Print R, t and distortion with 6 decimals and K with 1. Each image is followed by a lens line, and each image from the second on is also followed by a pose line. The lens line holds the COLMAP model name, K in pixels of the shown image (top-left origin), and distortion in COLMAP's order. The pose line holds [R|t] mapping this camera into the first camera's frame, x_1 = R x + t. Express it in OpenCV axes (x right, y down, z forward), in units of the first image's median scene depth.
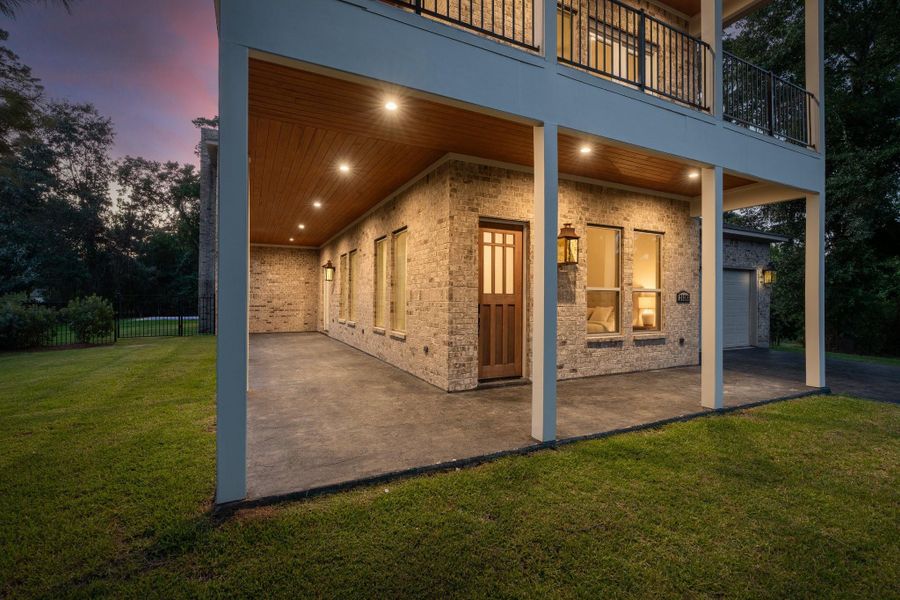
lens RADIAL K [[410.4, 0, 450.0], [0, 410.4, 300.0], [0, 0, 1]] dist [-0.027309, 0.000016]
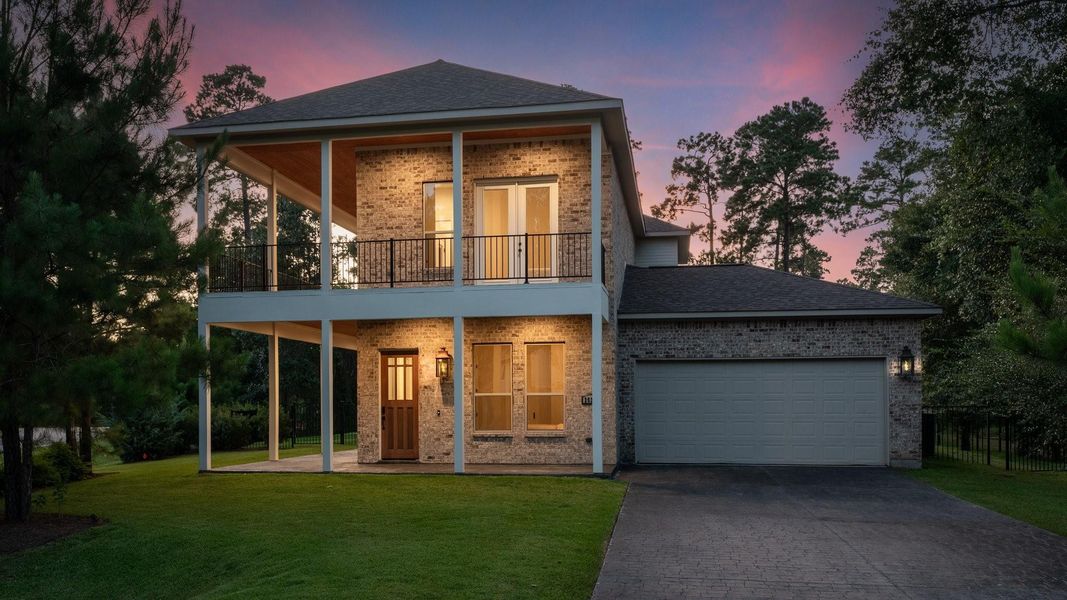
lens RADIAL K [[989.0, 0, 533.5], [0, 989.0, 300.0], [0, 0, 1]] dist [0.007983, 0.000884]
pose [[0.815120, -0.072386, -0.574752, 2.491344], [0.013259, 0.994234, -0.106413, 0.011417], [0.579141, 0.079119, 0.811379, -1.552030]]
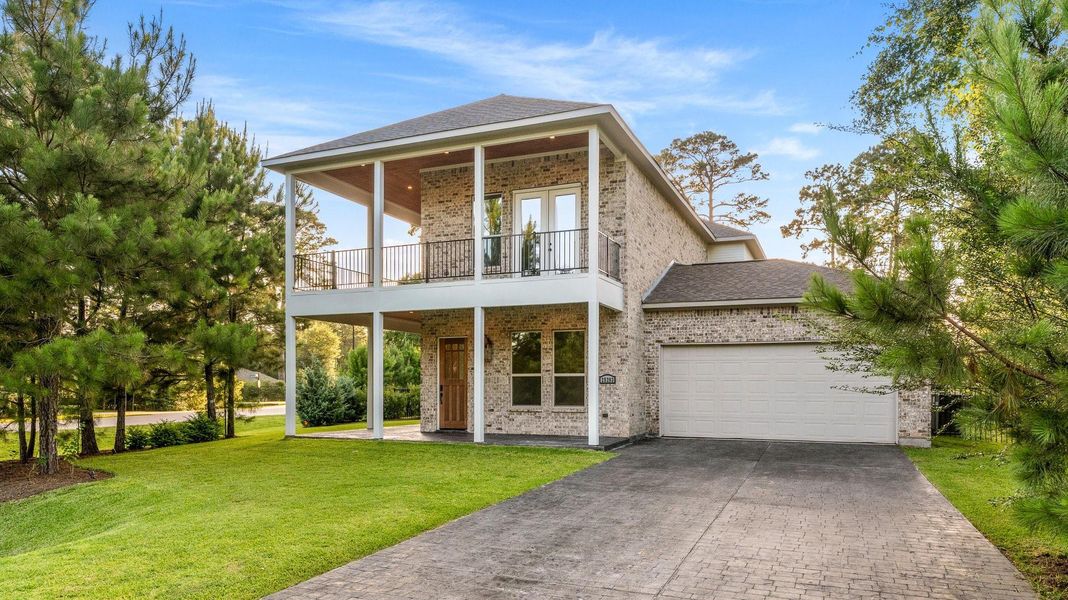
lens RADIAL K [[750.1, 0, 533.5], [0, 750.1, 315.3], [0, 0, 1]] dist [0.003947, 0.002720]
pose [[0.666719, -0.078230, -0.741192, 2.645663], [0.006767, 0.995070, -0.098939, 0.030406], [0.745278, 0.060949, 0.663962, -0.834912]]
